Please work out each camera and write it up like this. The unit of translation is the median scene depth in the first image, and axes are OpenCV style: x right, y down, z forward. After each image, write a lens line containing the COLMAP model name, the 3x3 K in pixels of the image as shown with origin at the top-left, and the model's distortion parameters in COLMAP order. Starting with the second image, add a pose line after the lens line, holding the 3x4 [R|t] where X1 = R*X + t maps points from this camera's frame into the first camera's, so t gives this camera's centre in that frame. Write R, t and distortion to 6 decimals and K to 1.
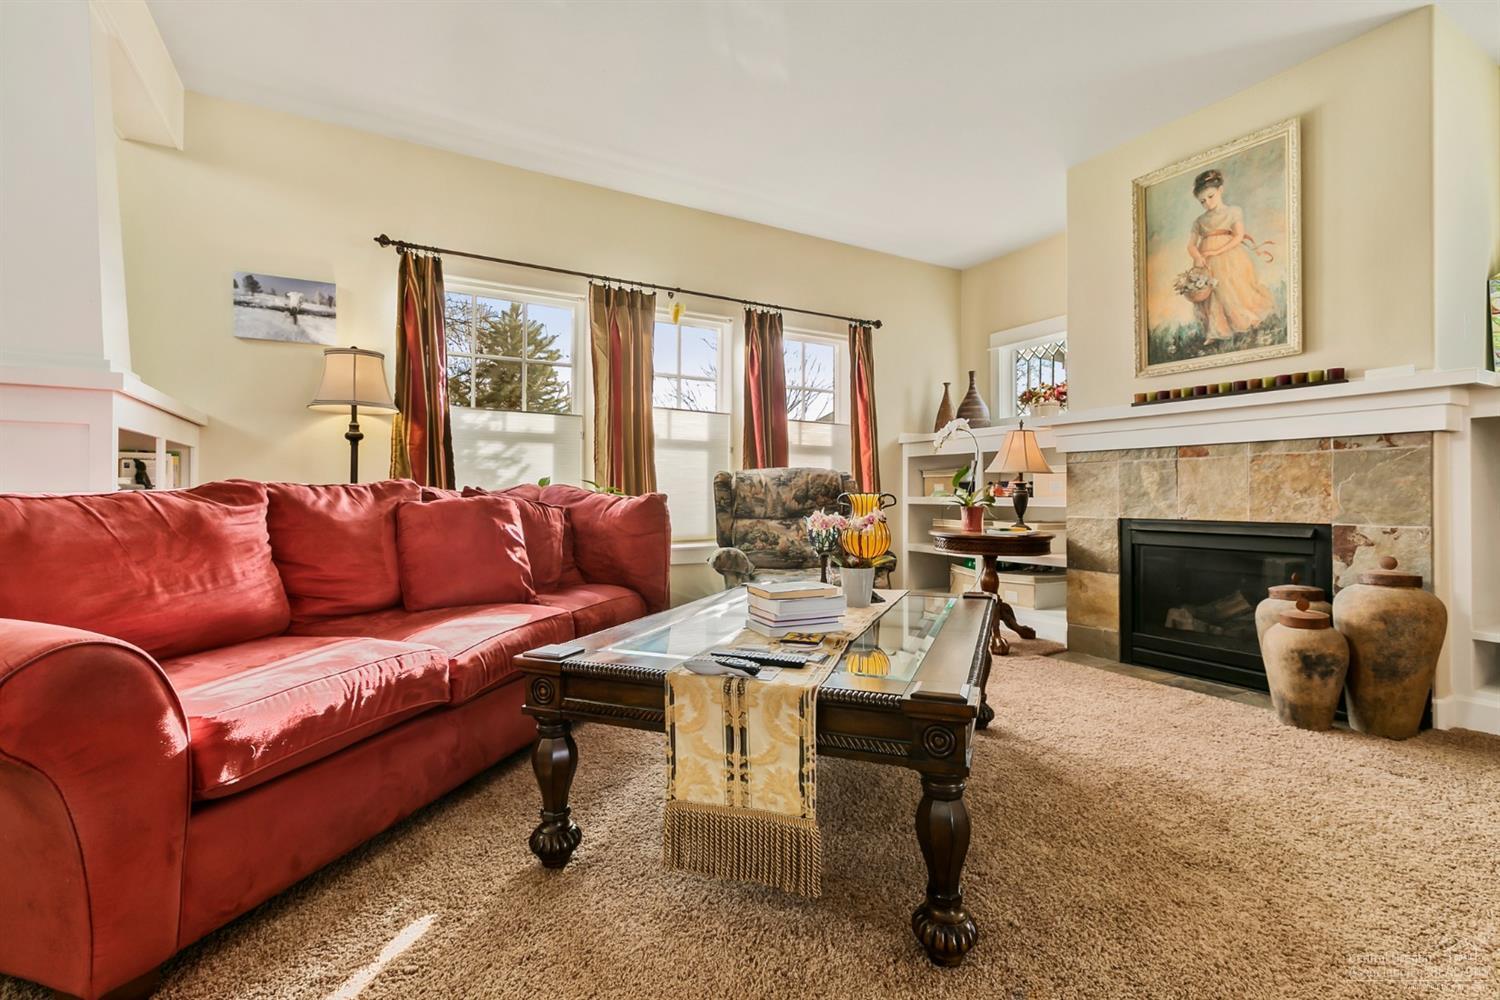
lens RADIAL K [[671.9, 0, 750.0], [0, 671.9, 490.8], [0, 0, 1]] dist [0.000100, -0.000611]
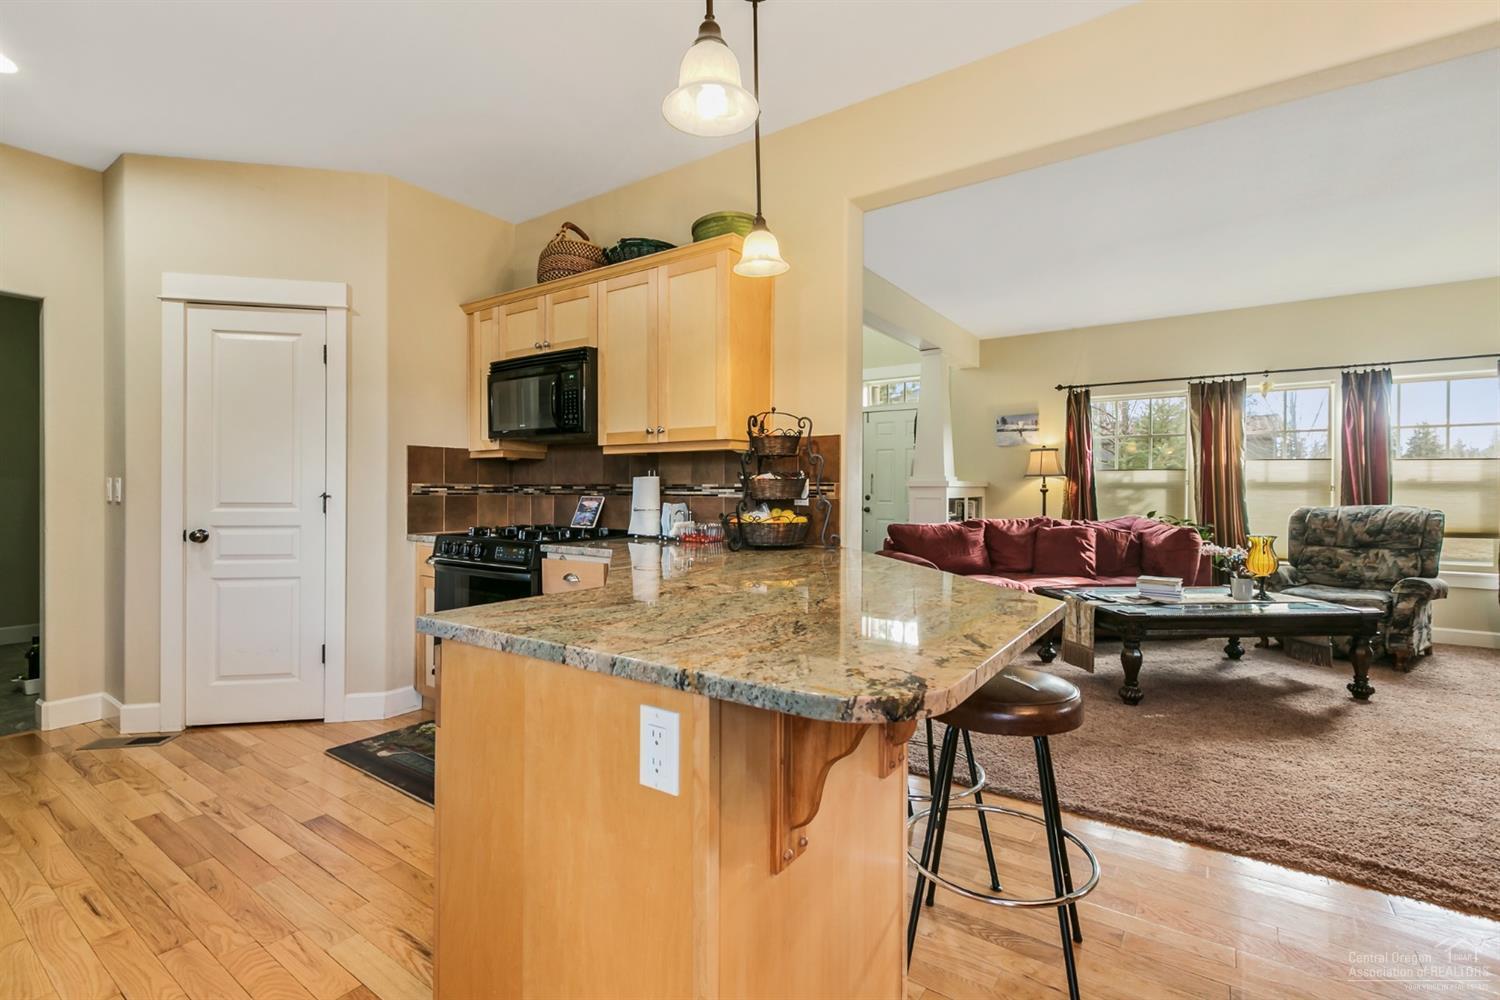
lens RADIAL K [[671.9, 0, 752.1], [0, 671.9, 489.5], [0, 0, 1]] dist [0.000100, -0.000611]
pose [[0.433970, -0.000844, -0.900927, 0.806741], [0.005363, 0.999984, 0.001647, -0.087975], [0.900911, -0.005547, 0.433968, -0.632476]]
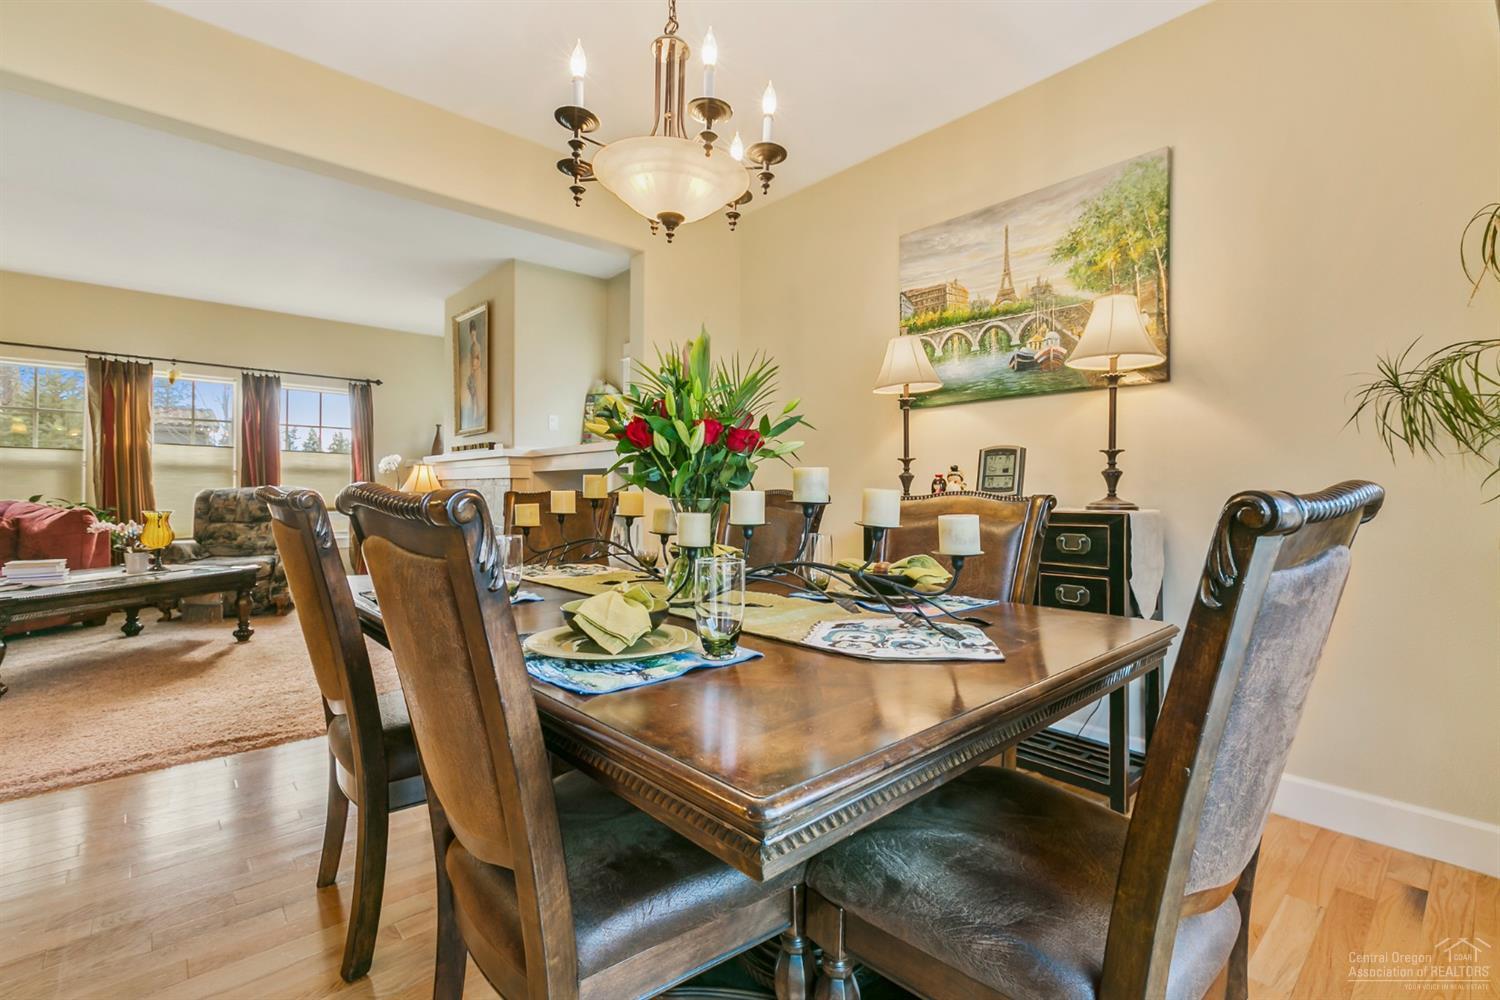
lens RADIAL K [[671.9, 0, 753.2], [0, 671.9, 493.4], [0, 0, 1]] dist [0.000100, -0.000611]
pose [[0.977348, 0.002852, 0.211620, 0.957569], [-0.005306, 0.999925, 0.011029, -0.052029], [-0.211573, -0.011902, 0.977290, -0.779527]]
